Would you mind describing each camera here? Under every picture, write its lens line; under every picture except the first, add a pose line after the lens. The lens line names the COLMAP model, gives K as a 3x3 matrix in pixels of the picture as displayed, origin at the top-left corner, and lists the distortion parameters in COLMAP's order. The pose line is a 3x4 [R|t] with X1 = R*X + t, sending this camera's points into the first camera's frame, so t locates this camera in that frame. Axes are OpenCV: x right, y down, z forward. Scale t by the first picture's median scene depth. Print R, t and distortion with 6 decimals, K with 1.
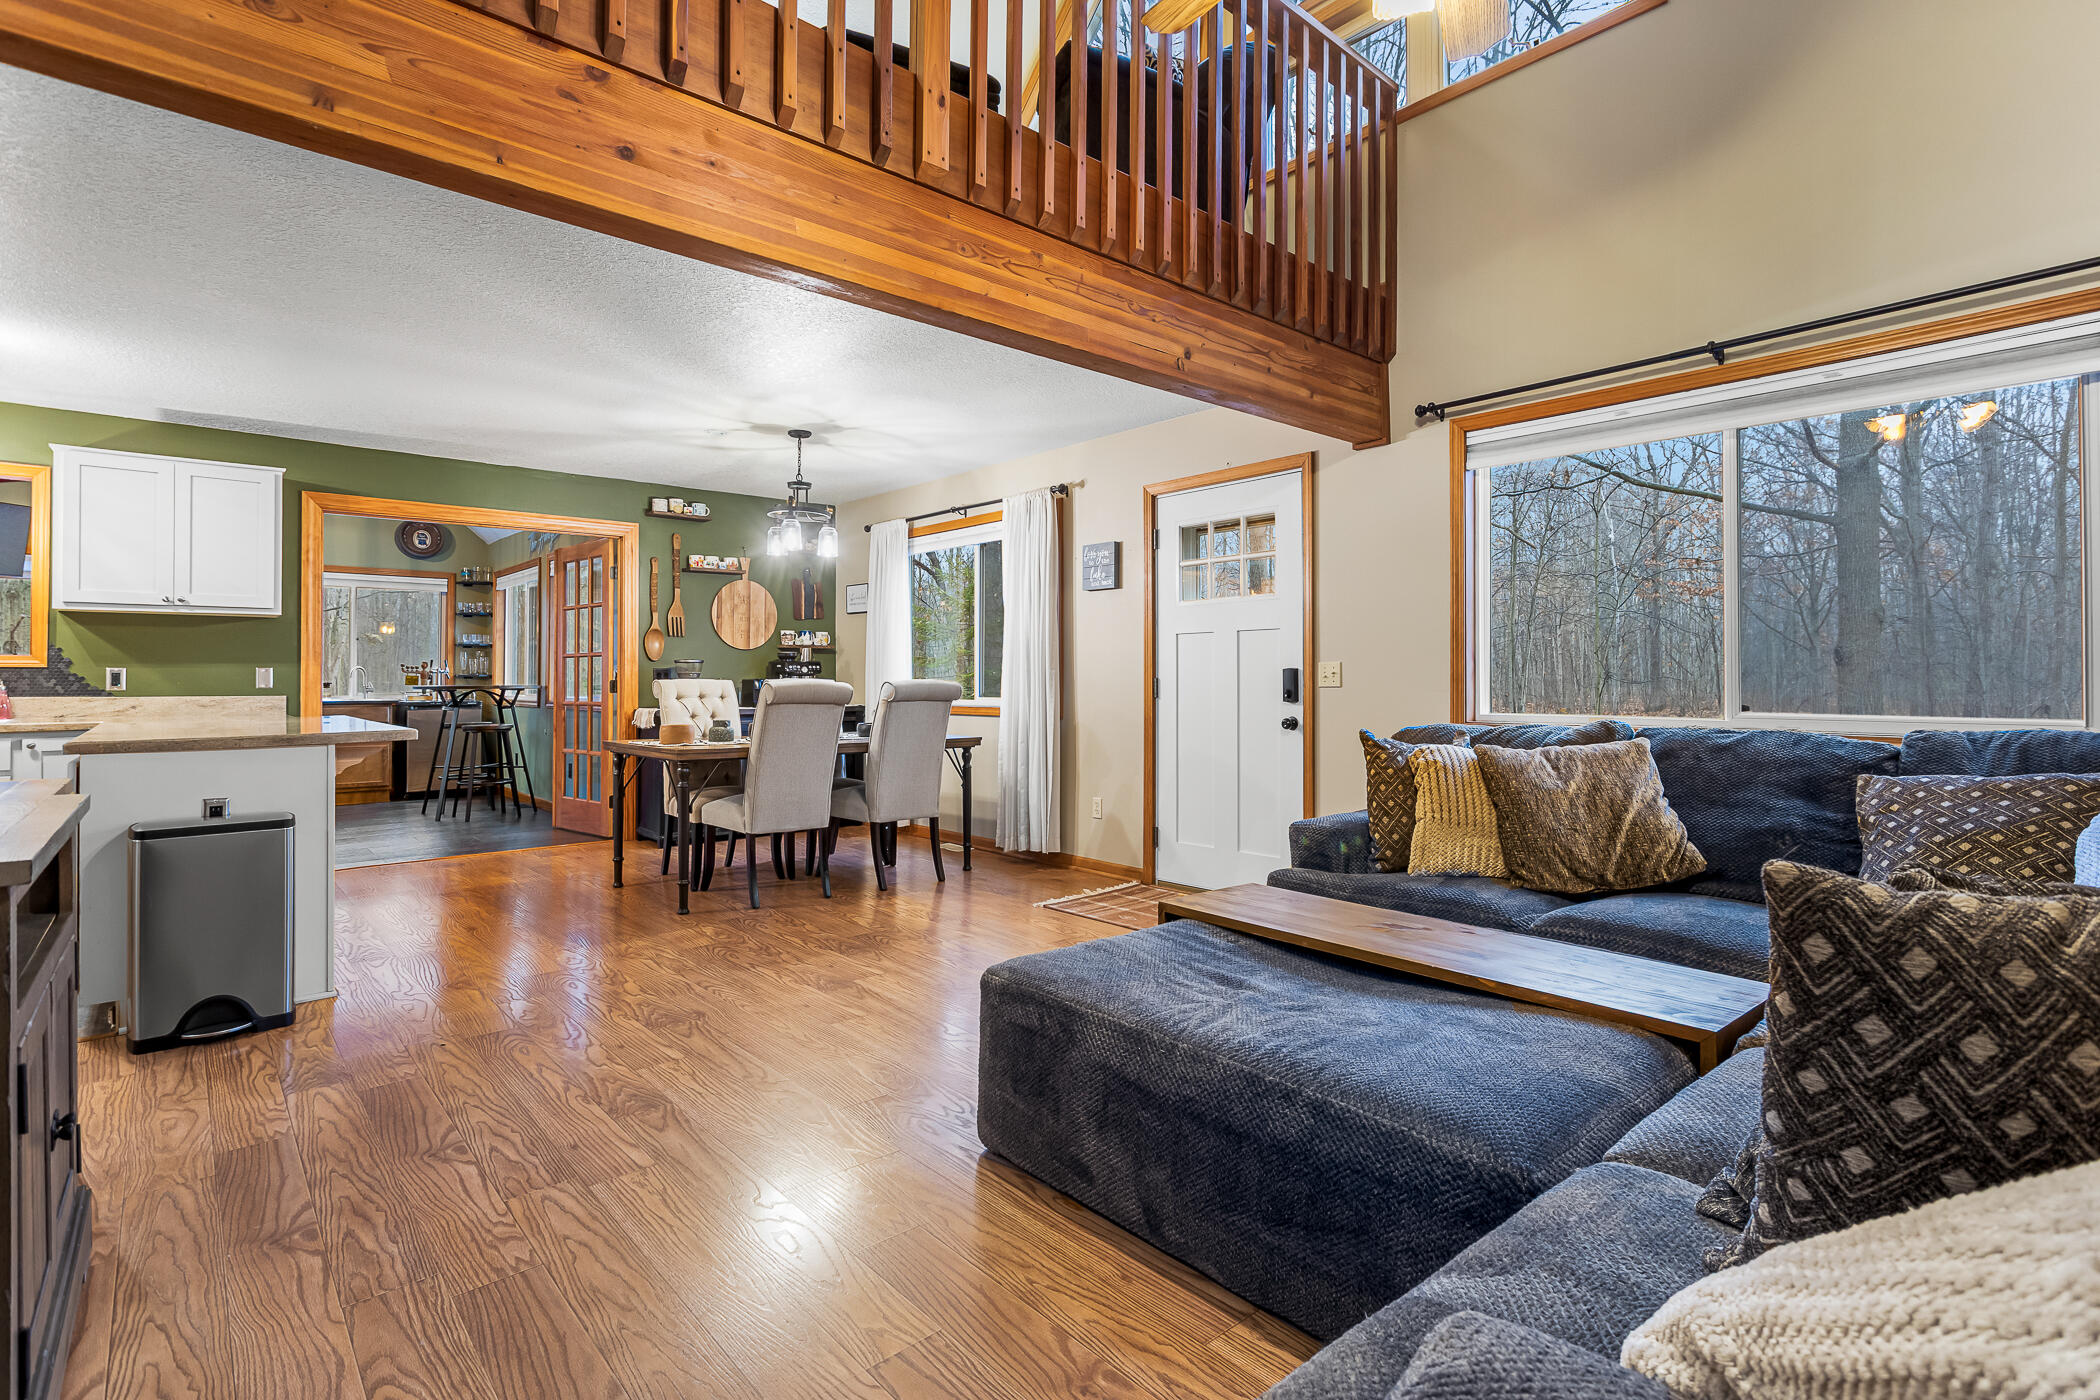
lens RADIAL K [[1004.7, 0, 1051.3], [0, 1004.7, 688.3], [0, 0, 1]] dist [-0.000572, -0.000048]
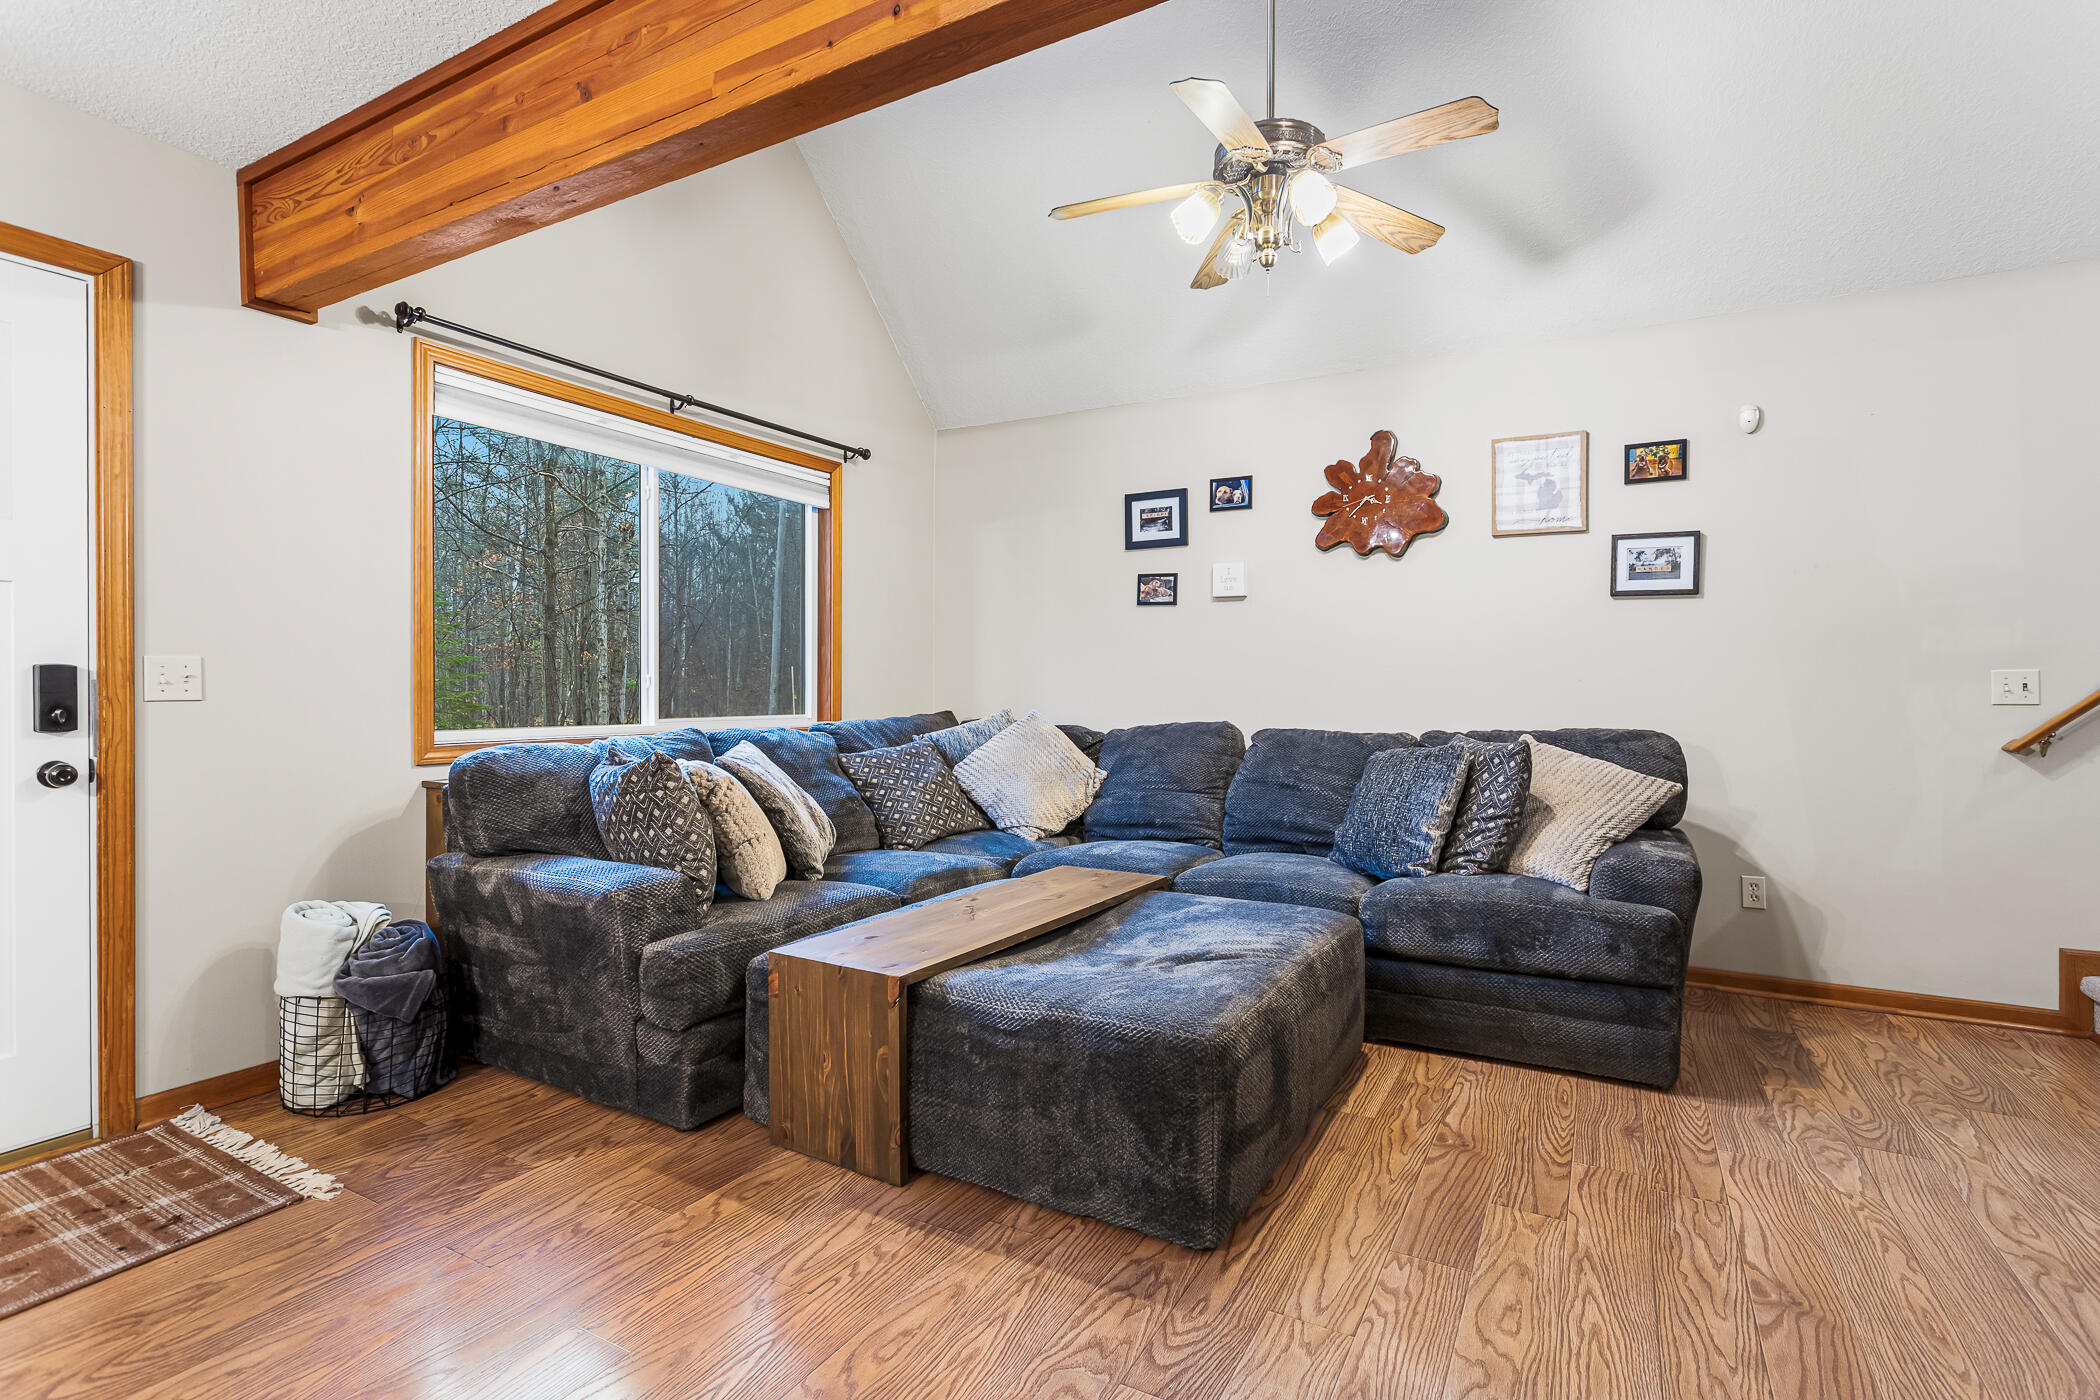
lens RADIAL K [[1004.7, 0, 1048.7], [0, 1004.7, 695.7], [0, 0, 1]] dist [-0.000572, -0.000048]
pose [[-0.344510, -0.009235, 0.938737, -0.403478], [0.001550, 0.999945, 0.010406, -0.008656], [-0.938781, 0.005040, -0.344477, 0.712972]]
